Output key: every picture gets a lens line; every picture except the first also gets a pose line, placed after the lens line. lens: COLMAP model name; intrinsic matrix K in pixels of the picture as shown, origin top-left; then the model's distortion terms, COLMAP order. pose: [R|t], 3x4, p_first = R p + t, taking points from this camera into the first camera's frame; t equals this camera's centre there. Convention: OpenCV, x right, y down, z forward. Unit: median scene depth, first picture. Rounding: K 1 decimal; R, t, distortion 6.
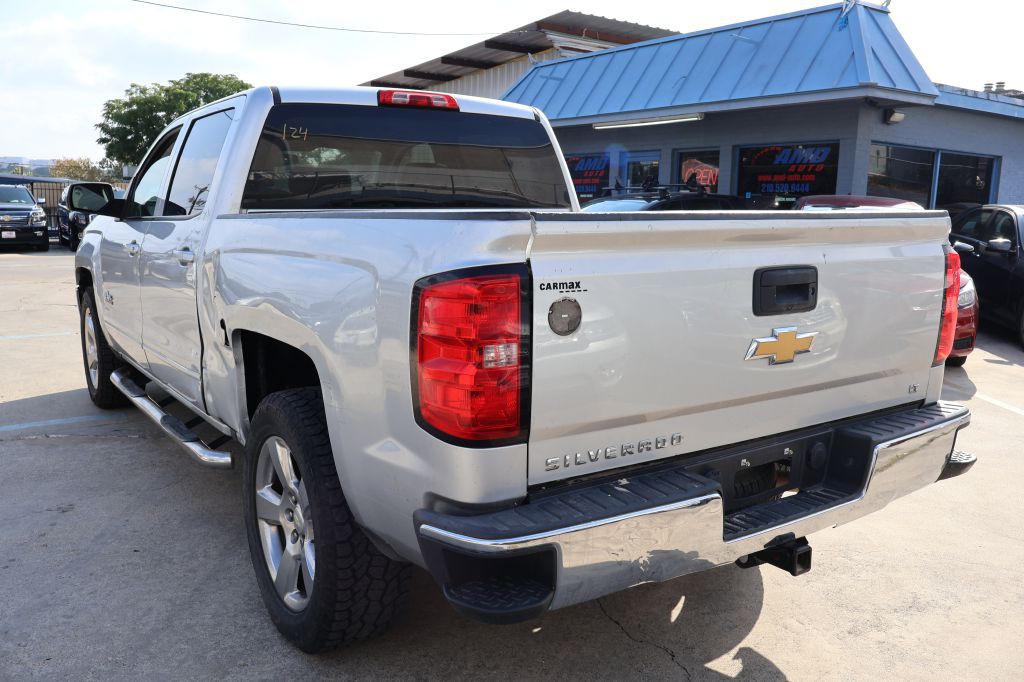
lens RADIAL K [[860.3, 0, 514.8], [0, 860.3, 341.4], [0, 0, 1]] dist [-0.011051, 0.011285]
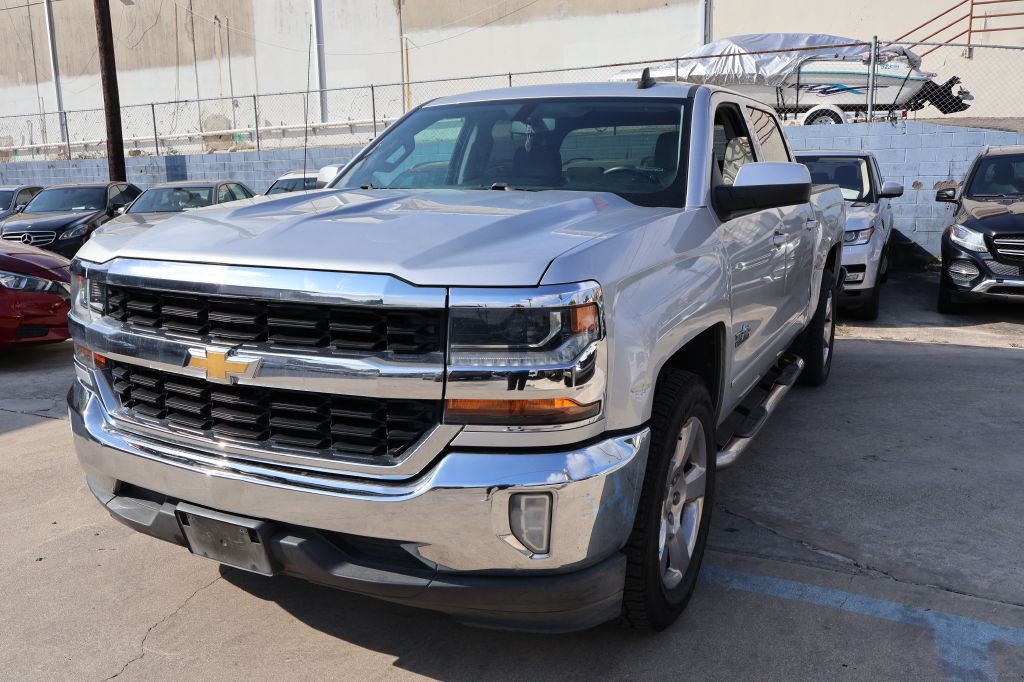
lens RADIAL K [[860.3, 0, 508.7], [0, 860.3, 343.1], [0, 0, 1]] dist [-0.011051, 0.011285]
pose [[-0.486822, -0.173586, 0.856080, -0.369470], [0.139484, 0.952031, 0.272361, -0.095383], [-0.862293, 0.252001, -0.439257, 0.561080]]
